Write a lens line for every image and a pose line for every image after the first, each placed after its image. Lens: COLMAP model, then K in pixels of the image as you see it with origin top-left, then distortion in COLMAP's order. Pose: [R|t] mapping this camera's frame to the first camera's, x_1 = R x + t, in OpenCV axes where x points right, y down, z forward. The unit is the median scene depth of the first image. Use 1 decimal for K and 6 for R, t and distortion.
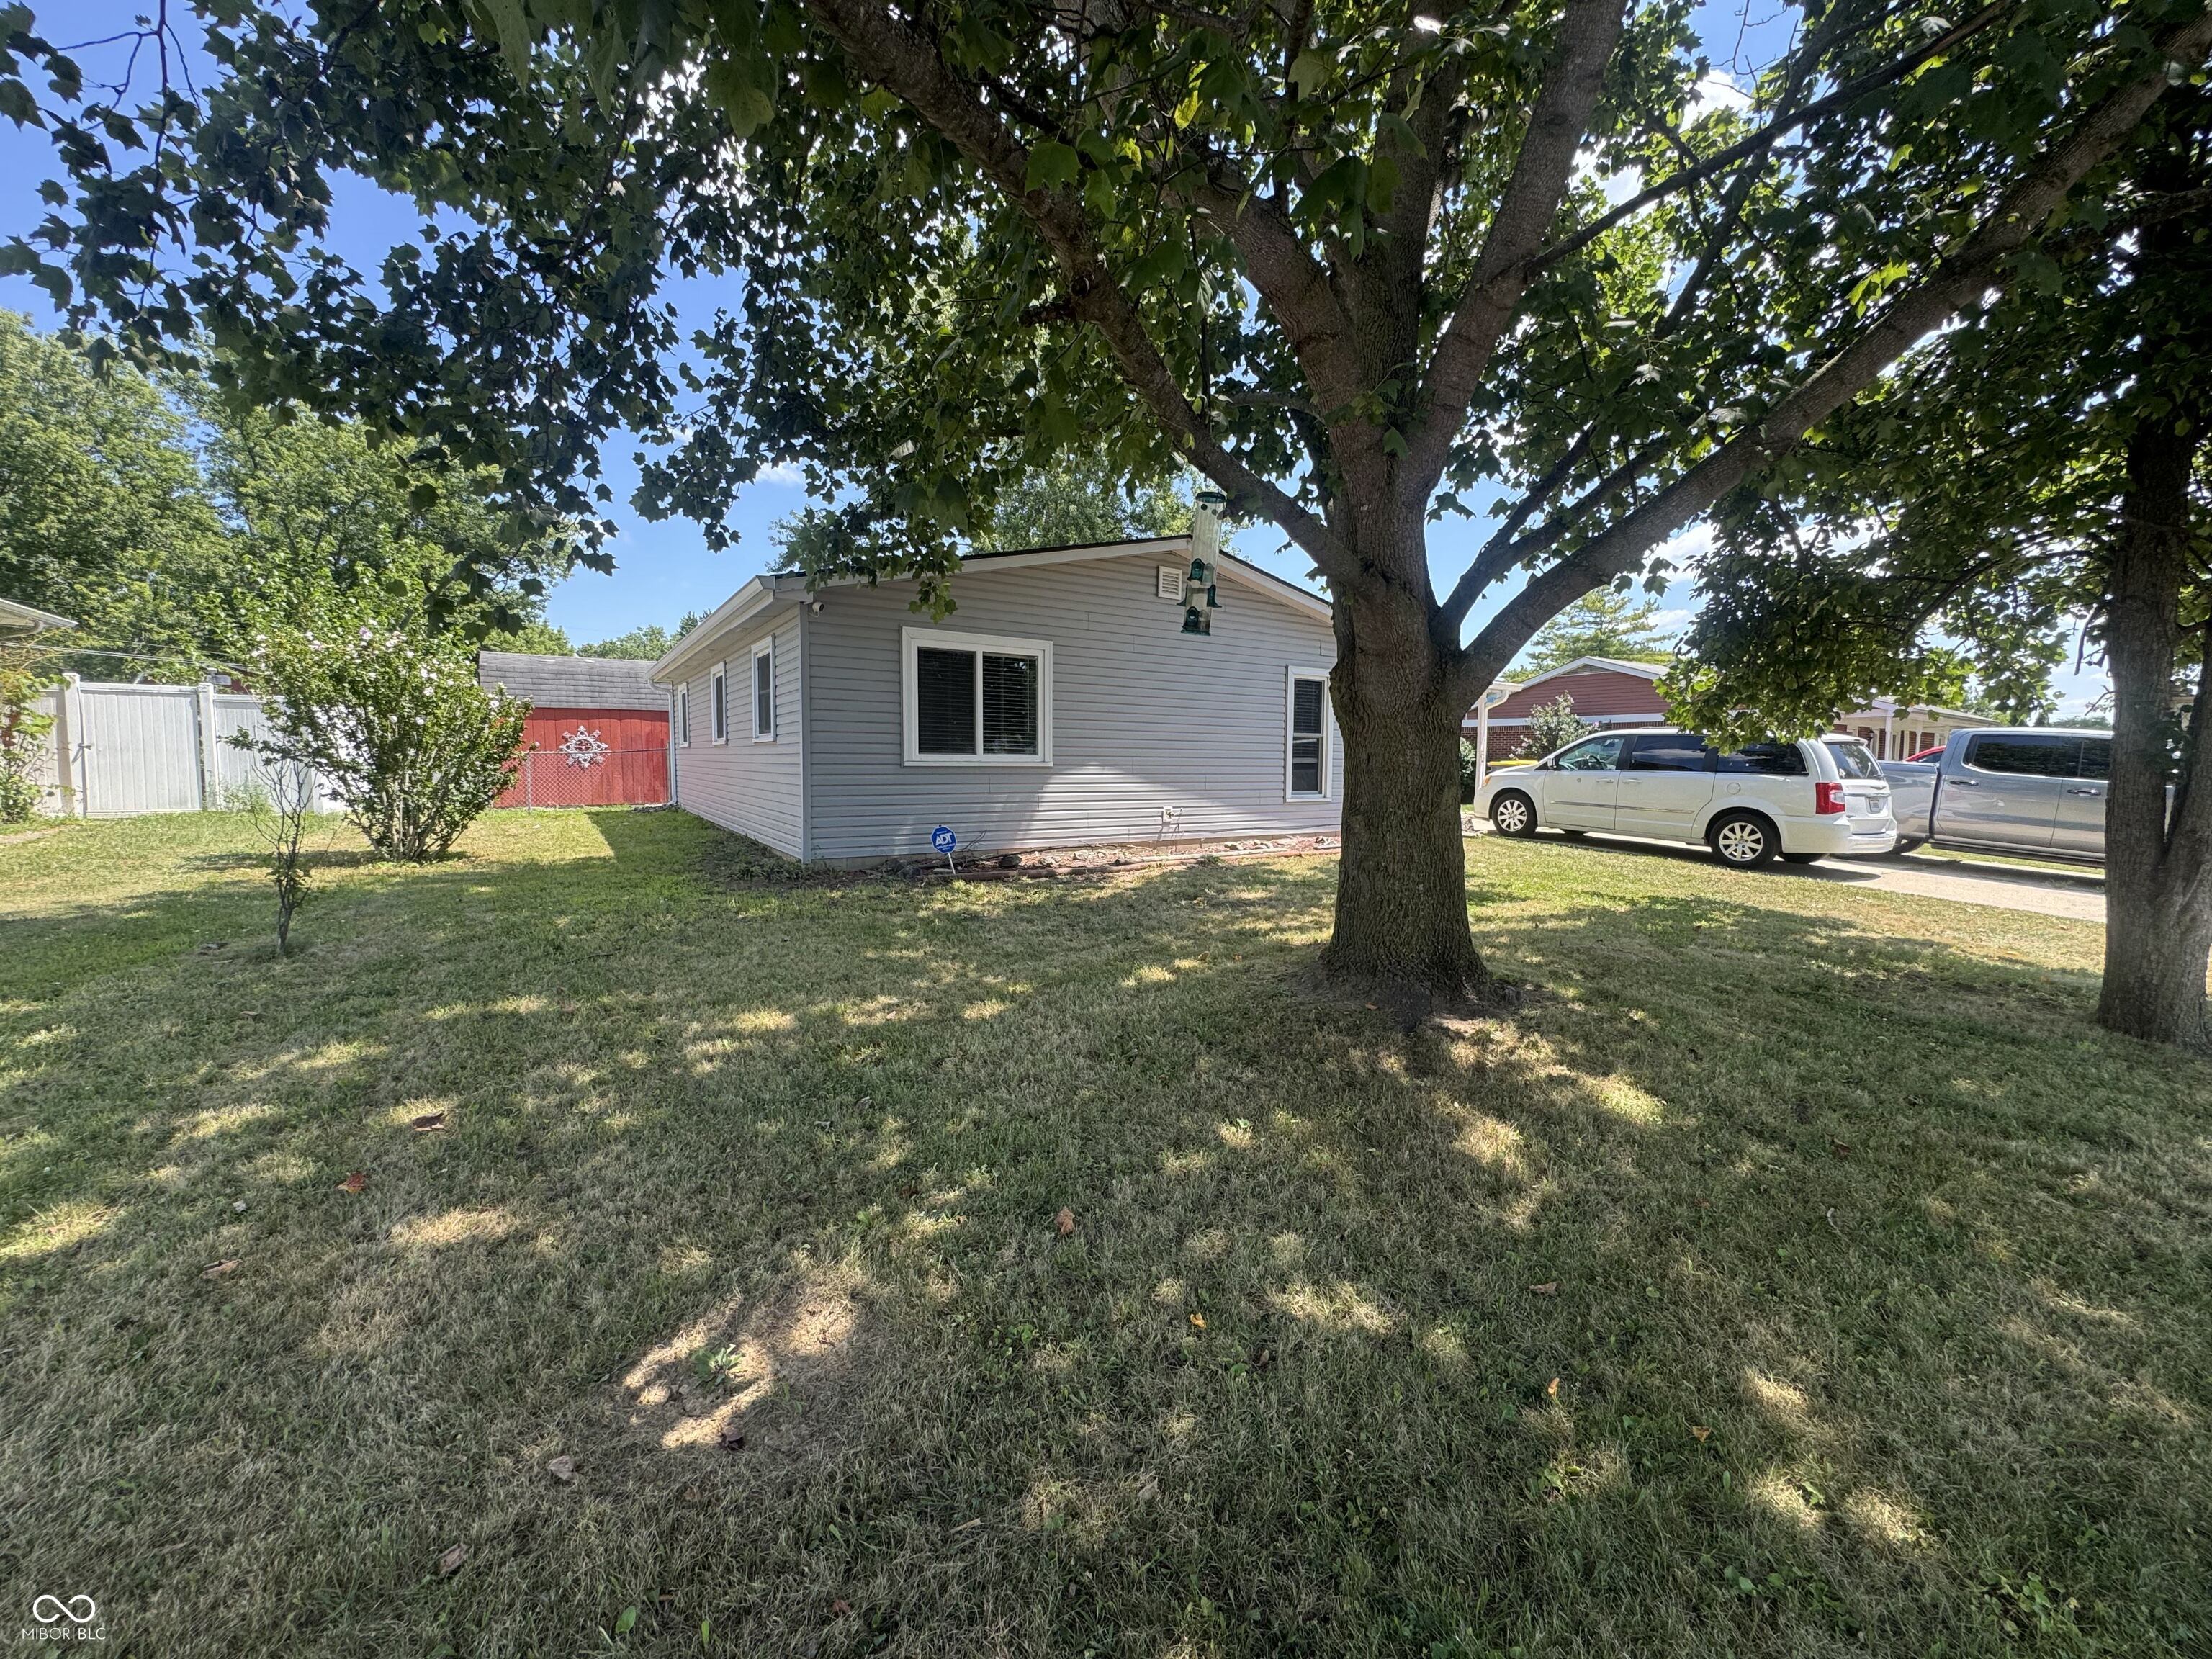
lens RADIAL K [[882.1, 0, 1106.0], [0, 882.1, 829.5], [0, 0, 1]] dist [0.000433, 0.000041]
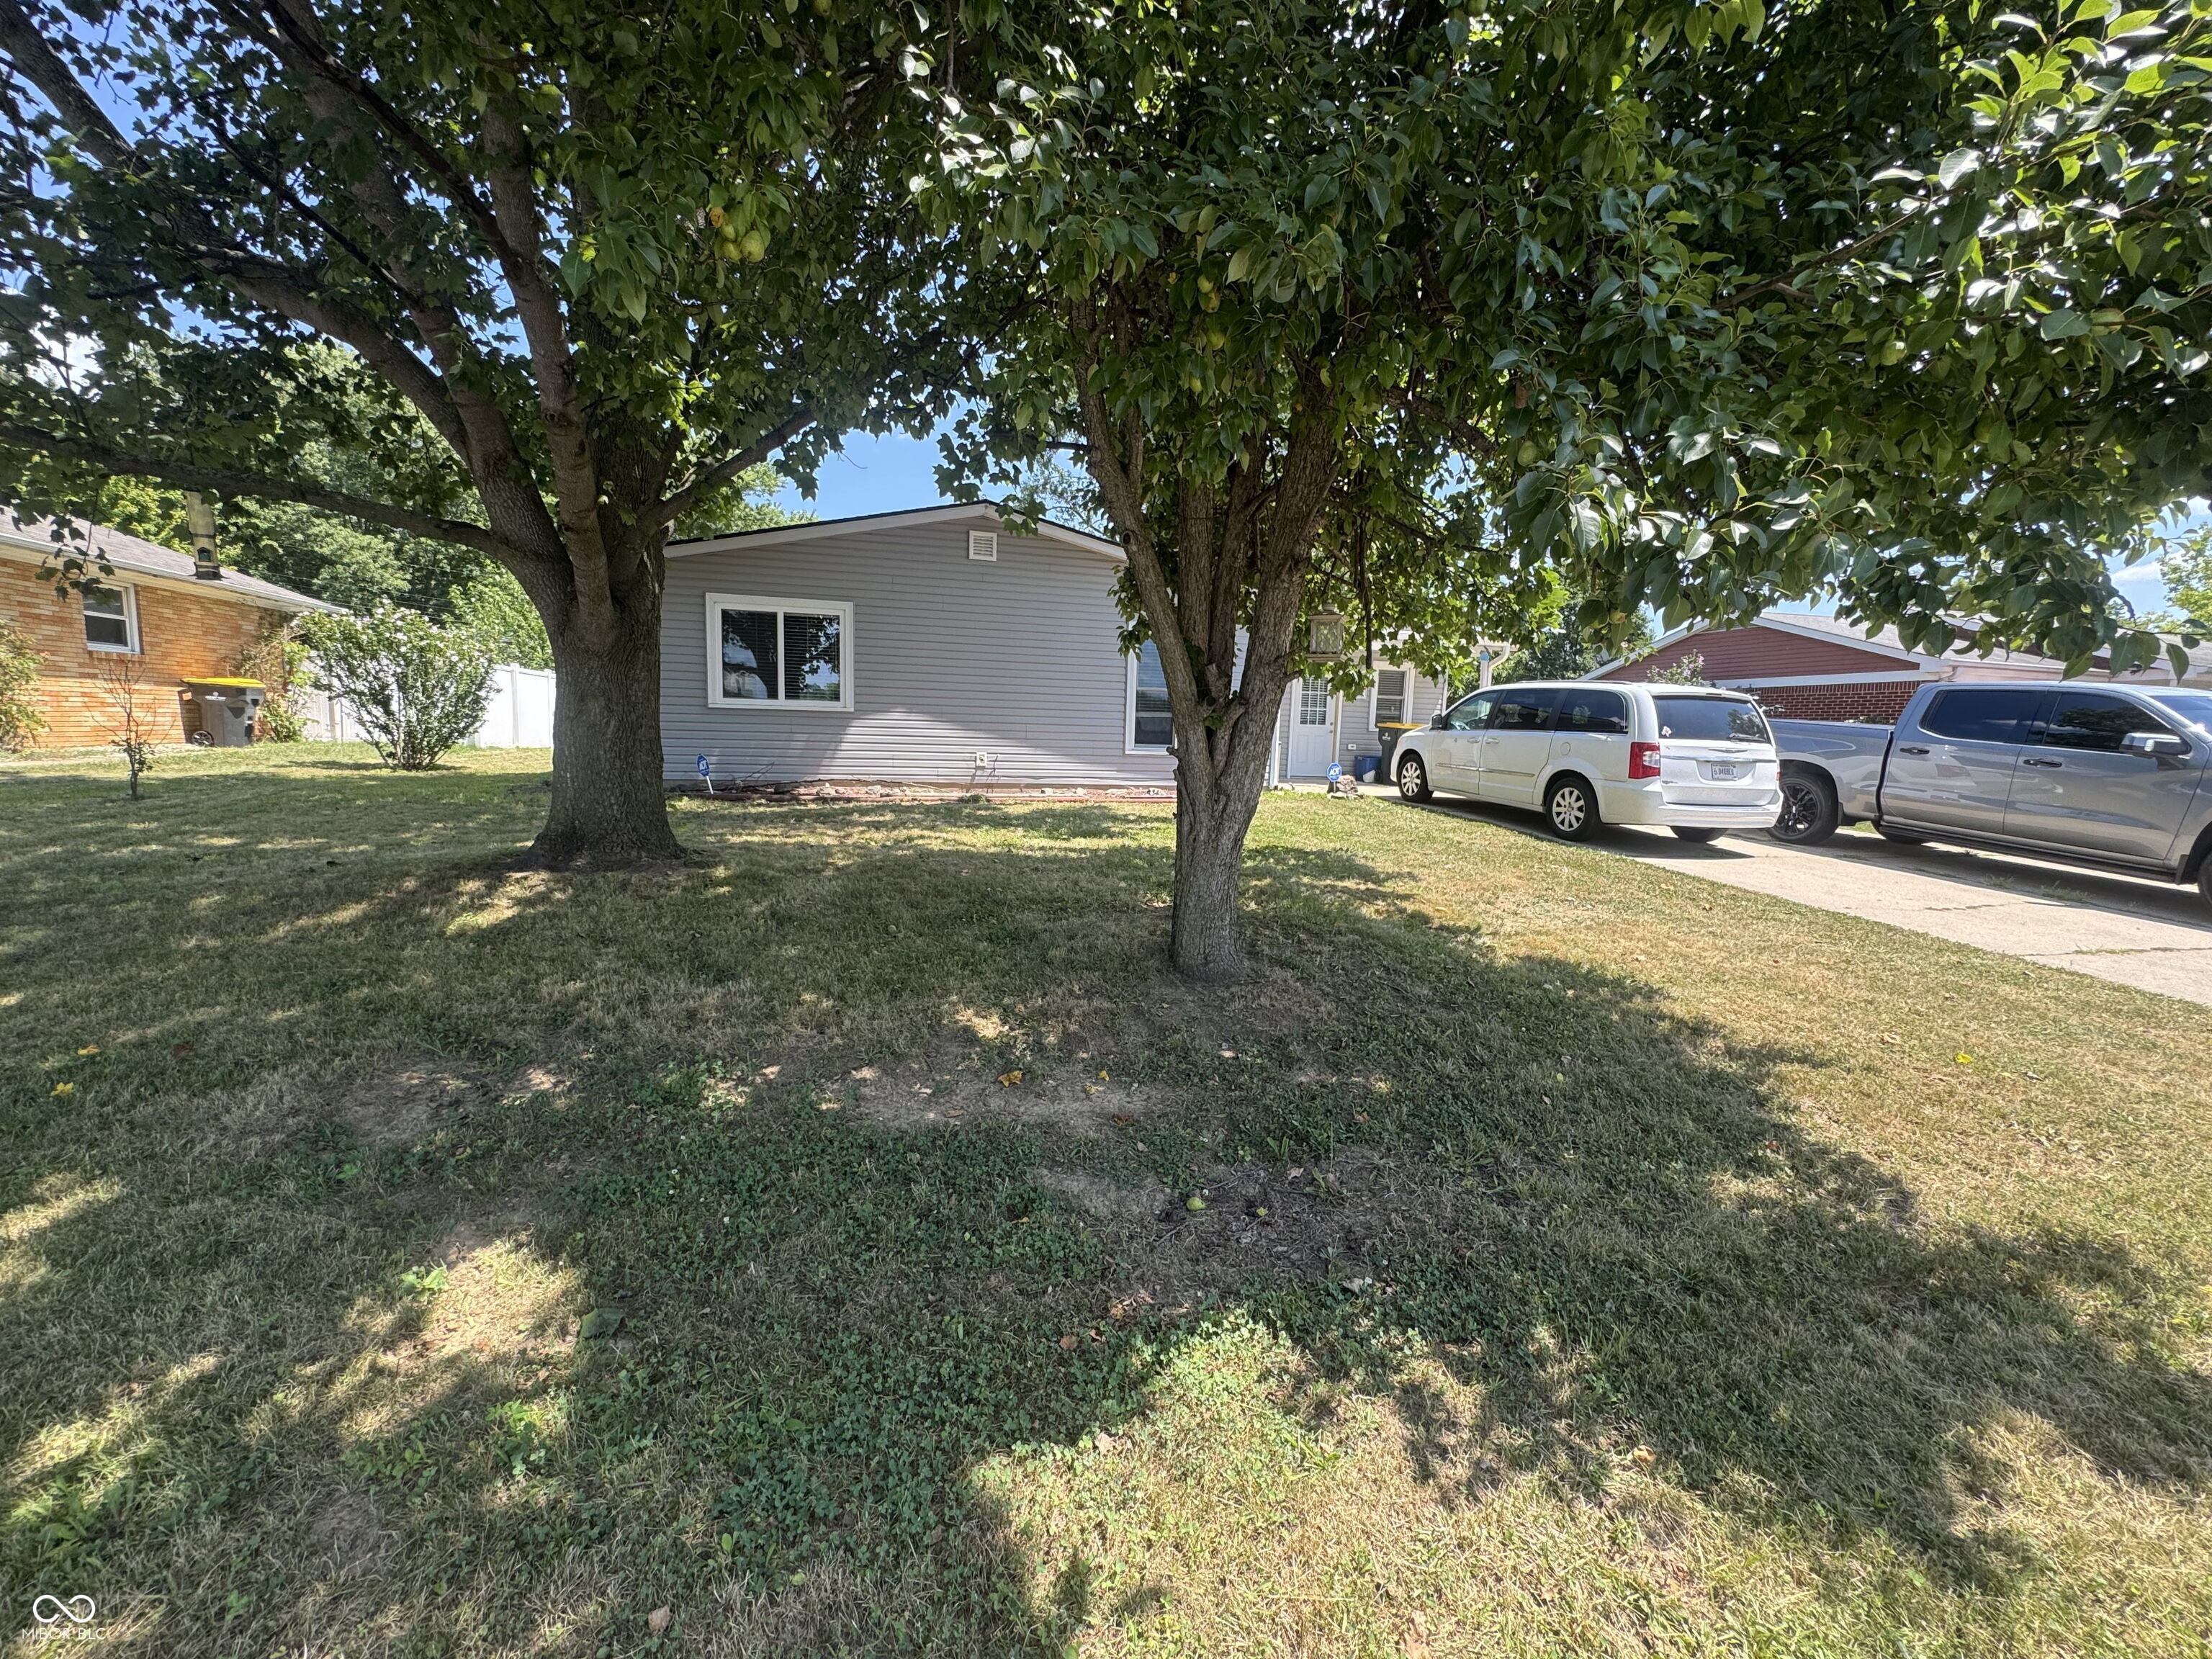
lens RADIAL K [[882.1, 0, 1106.0], [0, 882.1, 829.5], [0, 0, 1]] dist [0.000433, 0.000041]
pose [[0.944744, 0.054353, -0.323271, 0.599318], [-0.044848, 0.998316, 0.036784, 0.023677], [0.324726, -0.020253, 0.945591, 0.013825]]
